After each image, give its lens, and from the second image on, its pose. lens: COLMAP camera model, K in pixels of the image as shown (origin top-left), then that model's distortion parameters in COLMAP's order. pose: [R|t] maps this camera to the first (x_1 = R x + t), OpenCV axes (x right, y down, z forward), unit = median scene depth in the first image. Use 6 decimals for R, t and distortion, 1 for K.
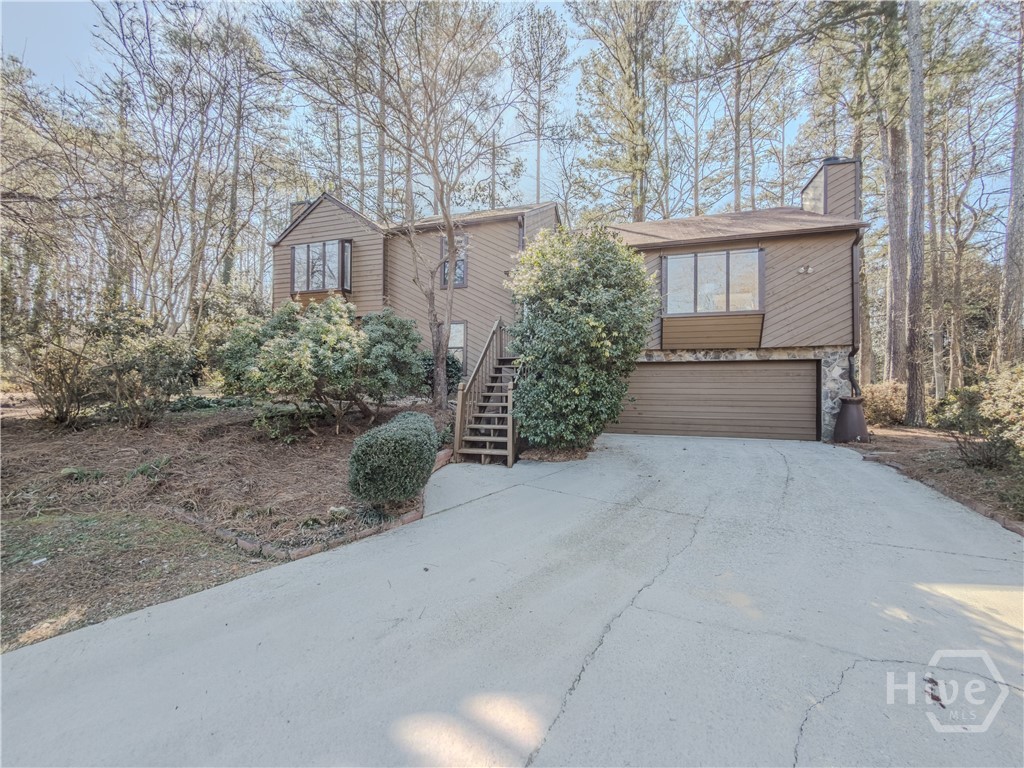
lens RADIAL K [[413.0, 0, 513.4], [0, 413.0, 382.8], [0, 0, 1]] dist [0.000498, 0.000124]
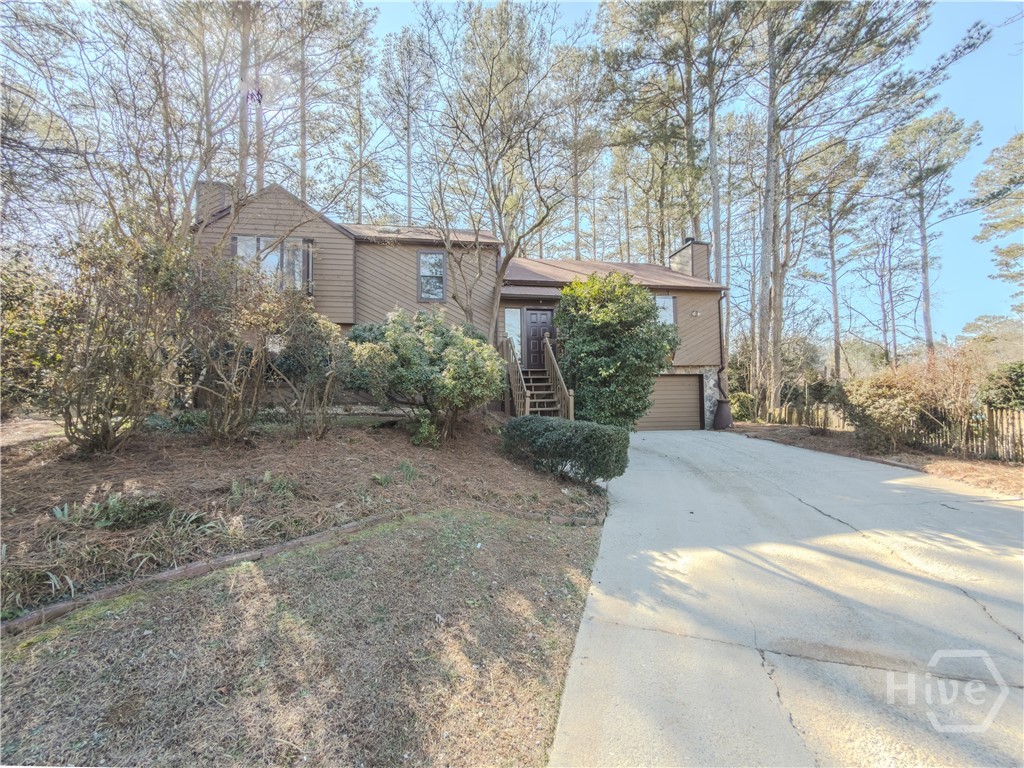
lens RADIAL K [[413.0, 0, 508.7], [0, 413.0, 381.5], [0, 0, 1]] dist [0.000498, 0.000124]
pose [[0.895787, 0.003623, 0.444469, -0.547036], [0.011876, 0.999415, -0.032081, 0.008428], [-0.444325, 0.034016, 0.895220, -0.018454]]
